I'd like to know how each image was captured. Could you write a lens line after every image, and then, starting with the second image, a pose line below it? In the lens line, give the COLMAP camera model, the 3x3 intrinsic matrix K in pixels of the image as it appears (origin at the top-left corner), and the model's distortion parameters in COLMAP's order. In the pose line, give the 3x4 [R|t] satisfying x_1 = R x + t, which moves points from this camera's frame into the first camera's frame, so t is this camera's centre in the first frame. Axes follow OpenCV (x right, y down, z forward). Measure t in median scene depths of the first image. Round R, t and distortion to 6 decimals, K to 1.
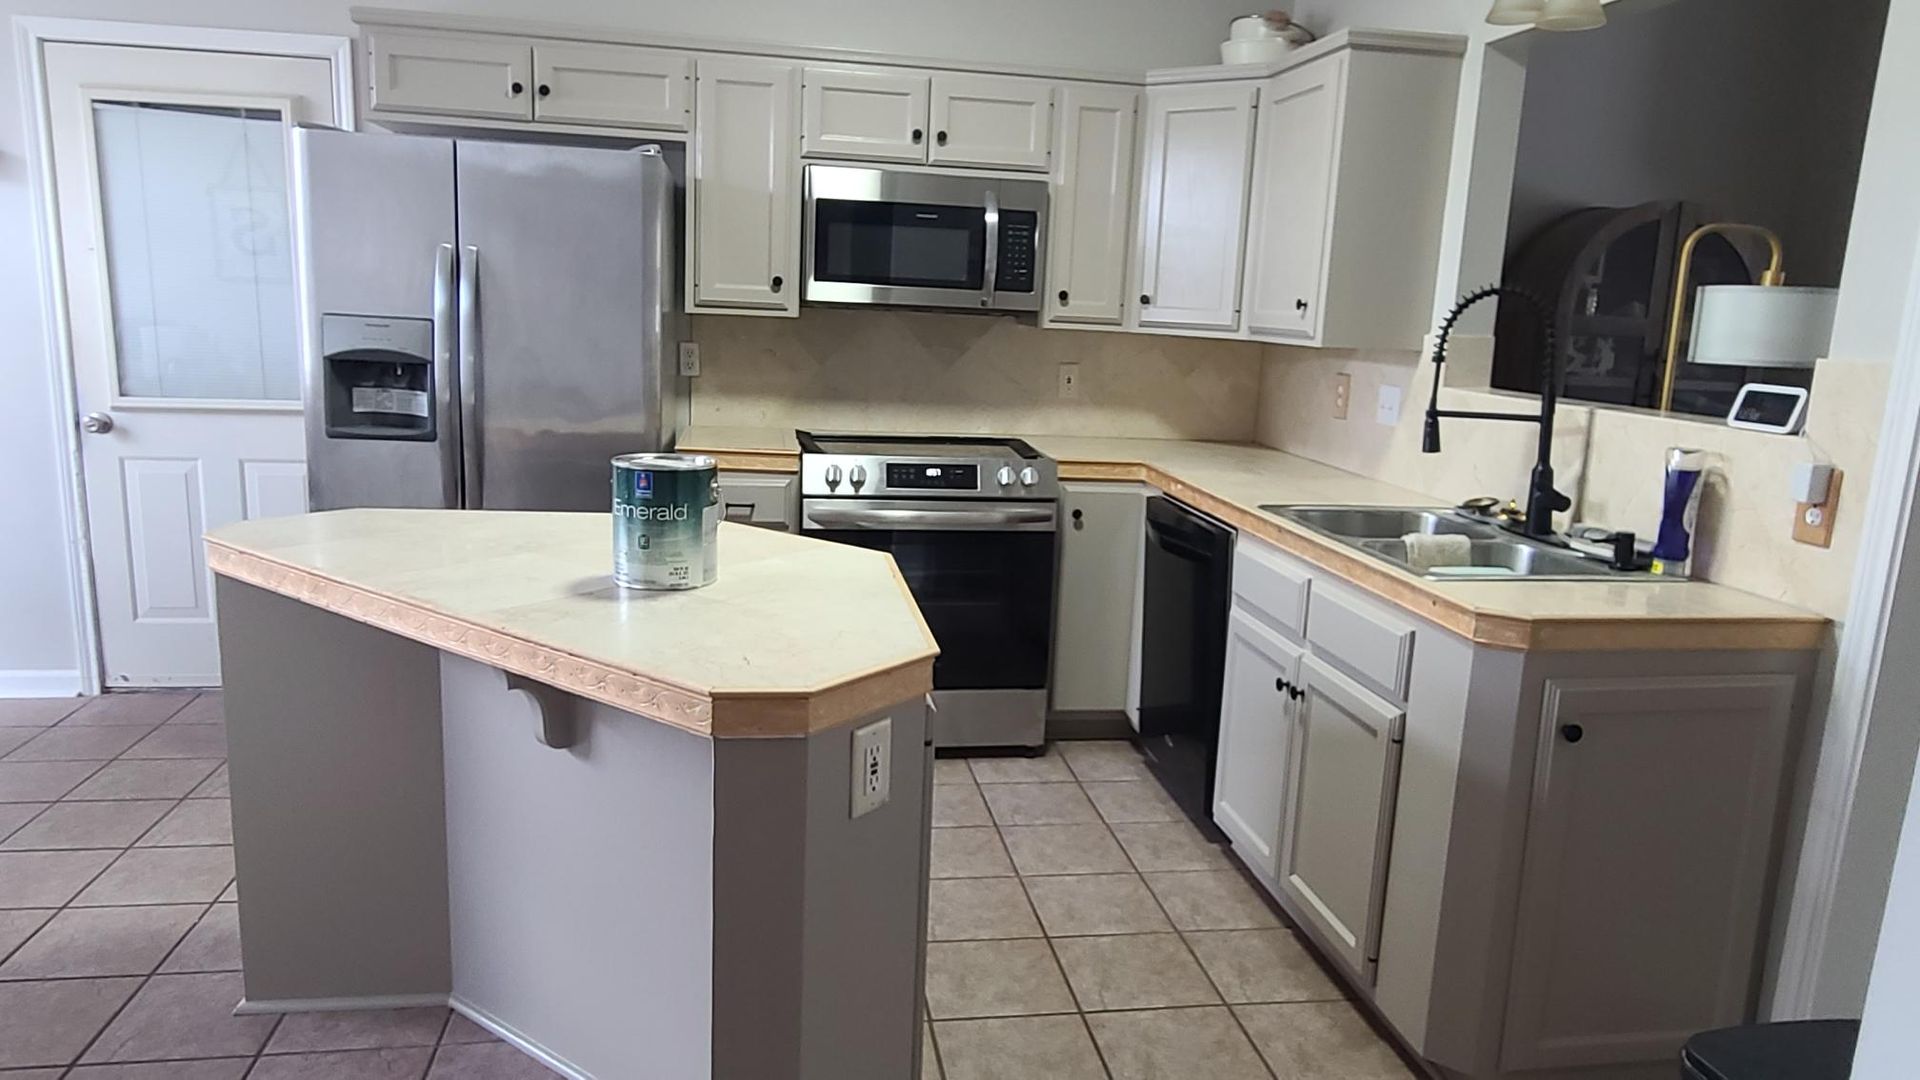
lens RADIAL K [[1228.6, 0, 966.1], [0, 1228.6, 545.6], [0, 0, 1]] dist [-0.001178, -0.000409]
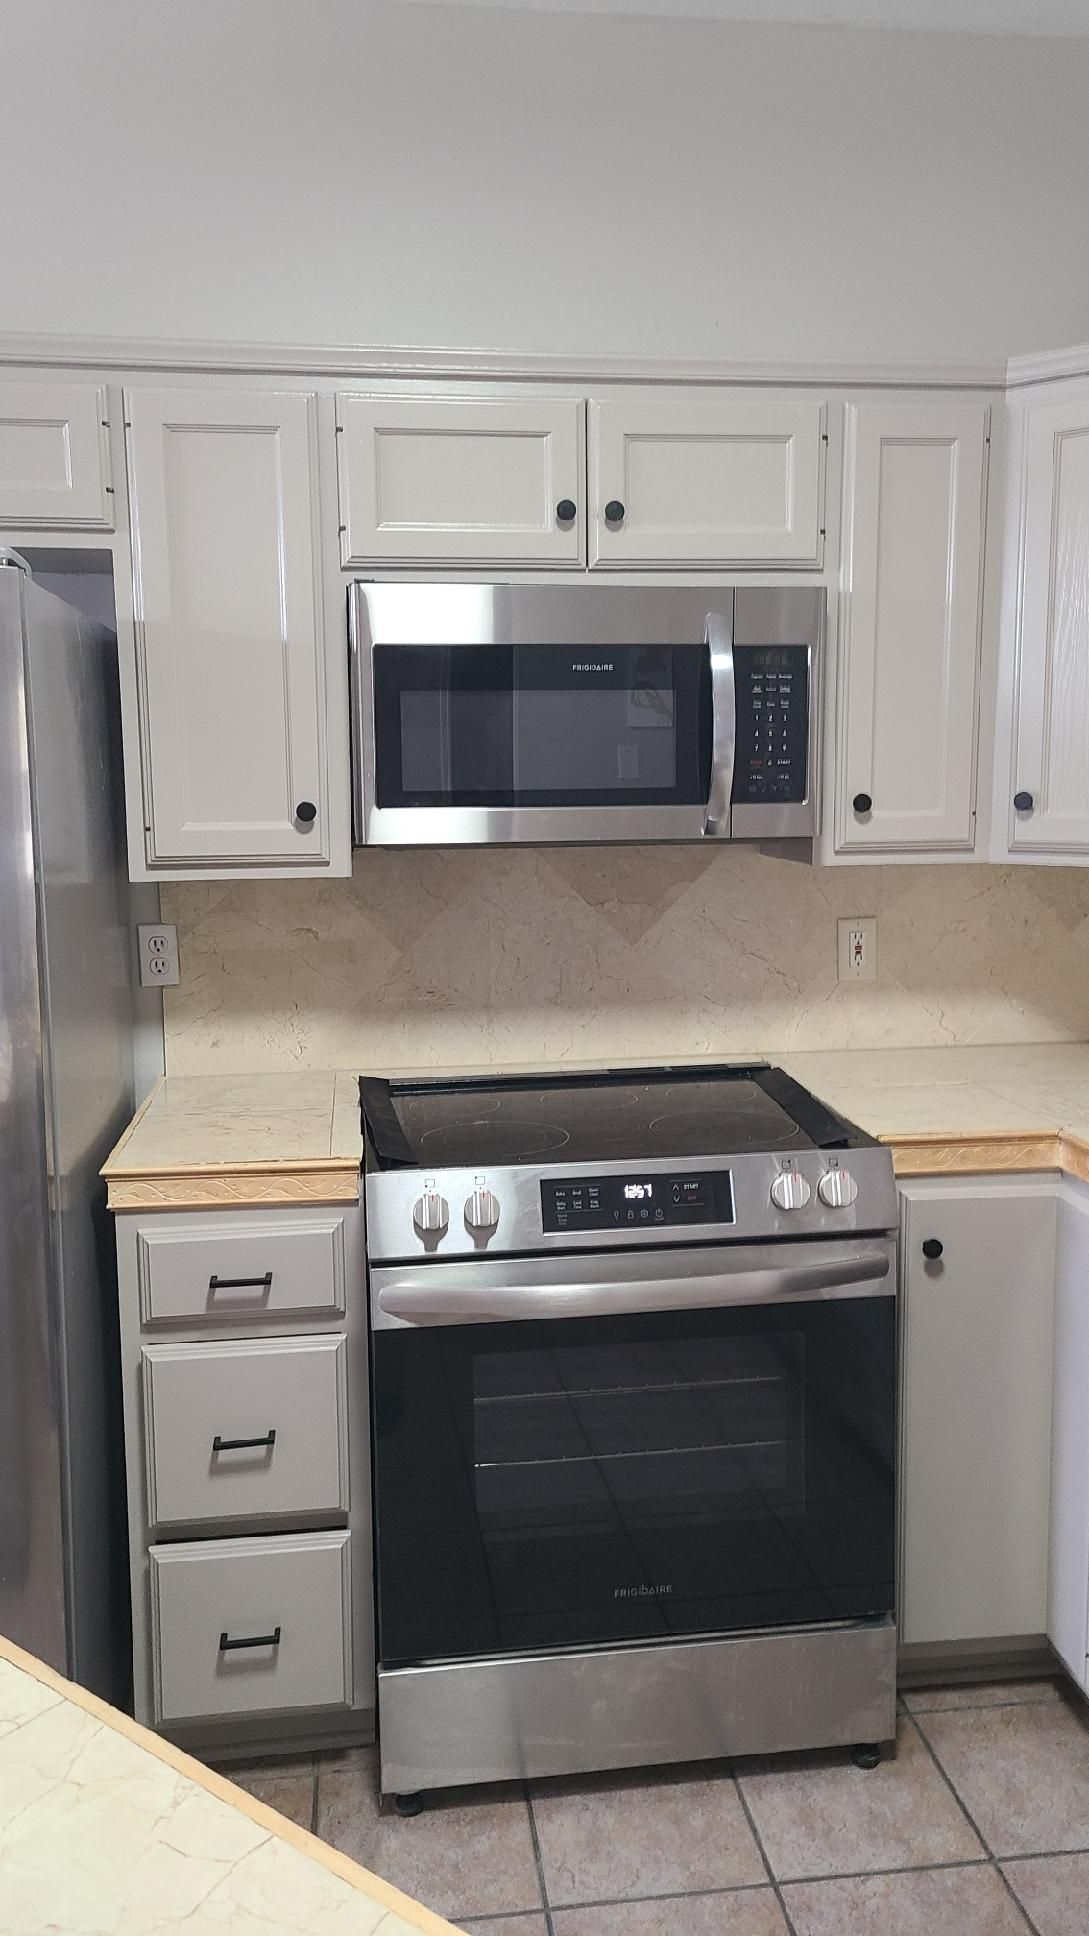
lens RADIAL K [[1497.6, 0, 539.4], [0, 1497.6, 962.5], [0, 0, 1]] dist [0.012365, 0.004068]
pose [[0.997653, -0.052839, -0.043544, -0.033115], [0.049836, 0.996481, -0.067400, -0.105828], [0.046952, 0.065072, 0.996775, 0.388806]]
